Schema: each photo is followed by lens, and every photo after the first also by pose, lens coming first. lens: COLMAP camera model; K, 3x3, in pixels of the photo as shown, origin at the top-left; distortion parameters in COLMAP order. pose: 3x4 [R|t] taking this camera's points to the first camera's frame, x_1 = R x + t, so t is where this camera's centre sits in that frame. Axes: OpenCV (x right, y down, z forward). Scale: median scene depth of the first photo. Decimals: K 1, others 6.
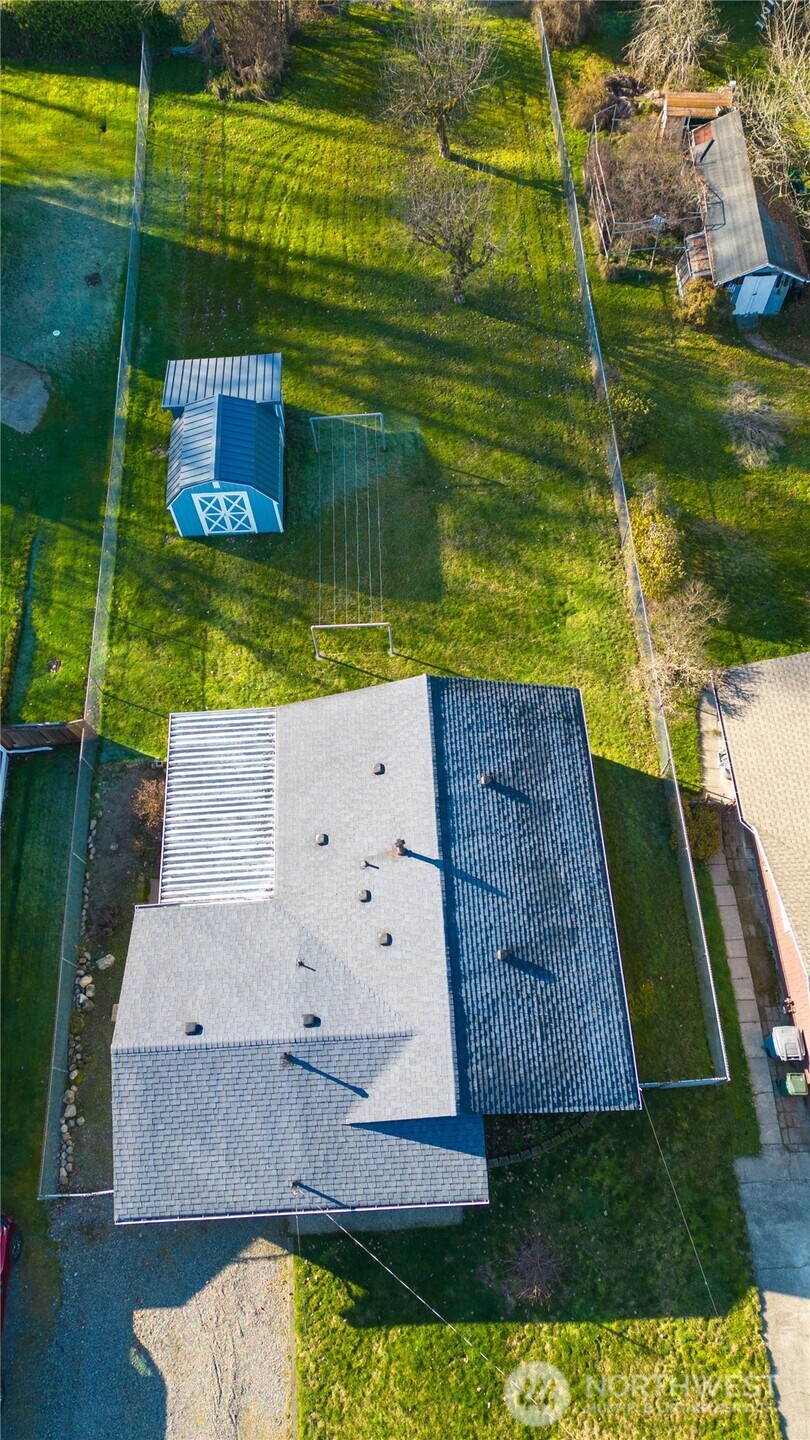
lens RADIAL K [[1000.2, 0, 405.0], [0, 1000.2, 720.0], [0, 0, 1]] dist [0.076190, -0.067070]
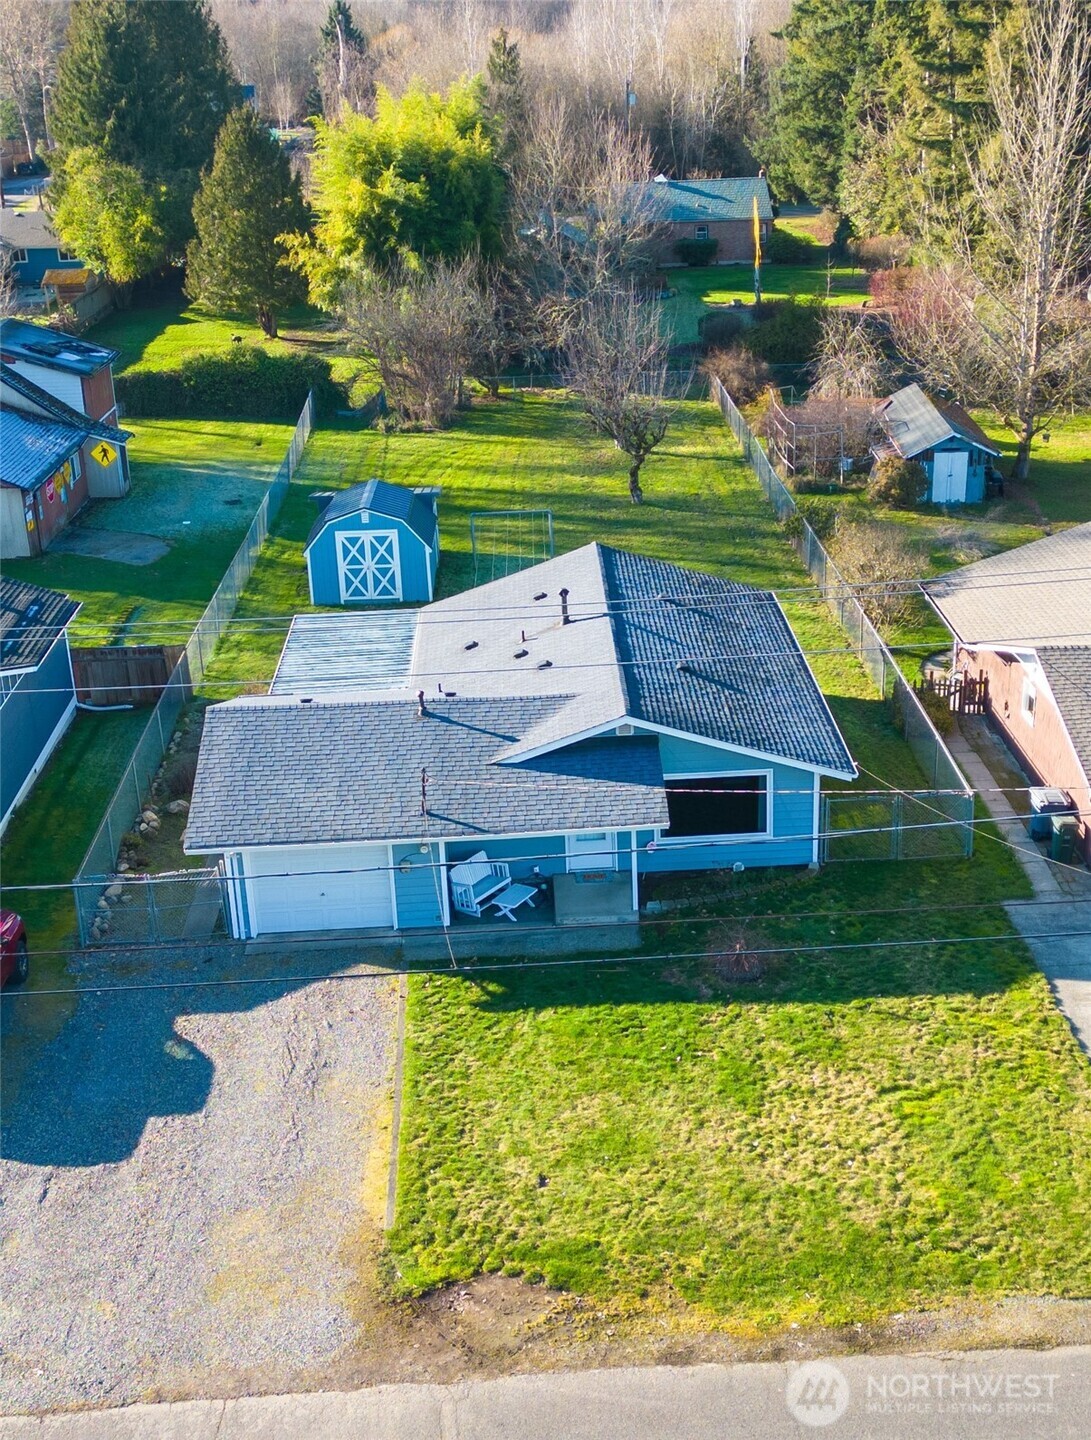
lens RADIAL K [[1763.1, 0, 627.9], [0, 1763.1, 716.0], [0, 0, 1]] dist [0.202421, -0.589152]
pose [[0.999772, 0.004131, 0.020932, 0.019728], [0.011359, 0.727437, -0.686081, 1.261853], [-0.018061, 0.686163, 0.727224, -0.048712]]
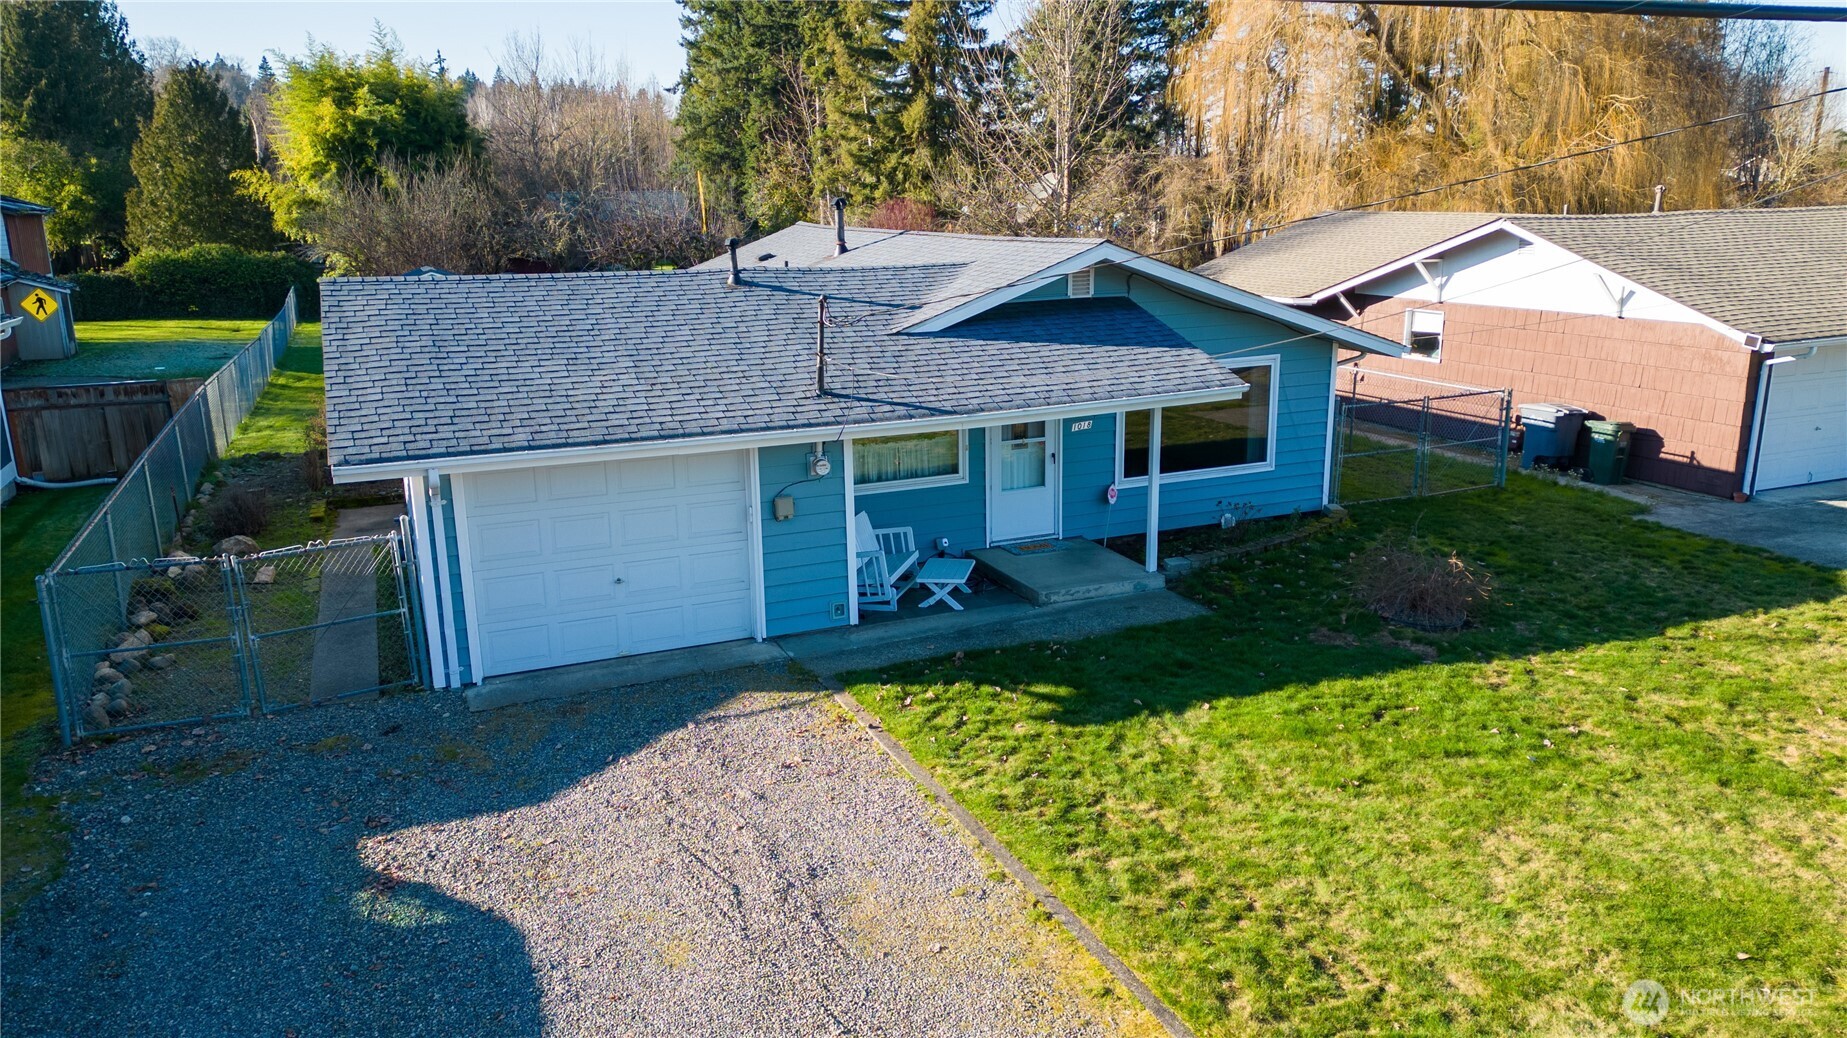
lens RADIAL K [[1282.9, 0, 919.1], [0, 1282.9, 511.4], [0, 0, 1]] dist [0.076190, -0.067070]
pose [[0.940157, -0.063548, 0.334763, -0.231574], [0.303354, 0.603530, -0.737379, 0.824700], [-0.155181, 0.794804, 0.586690, 0.683217]]
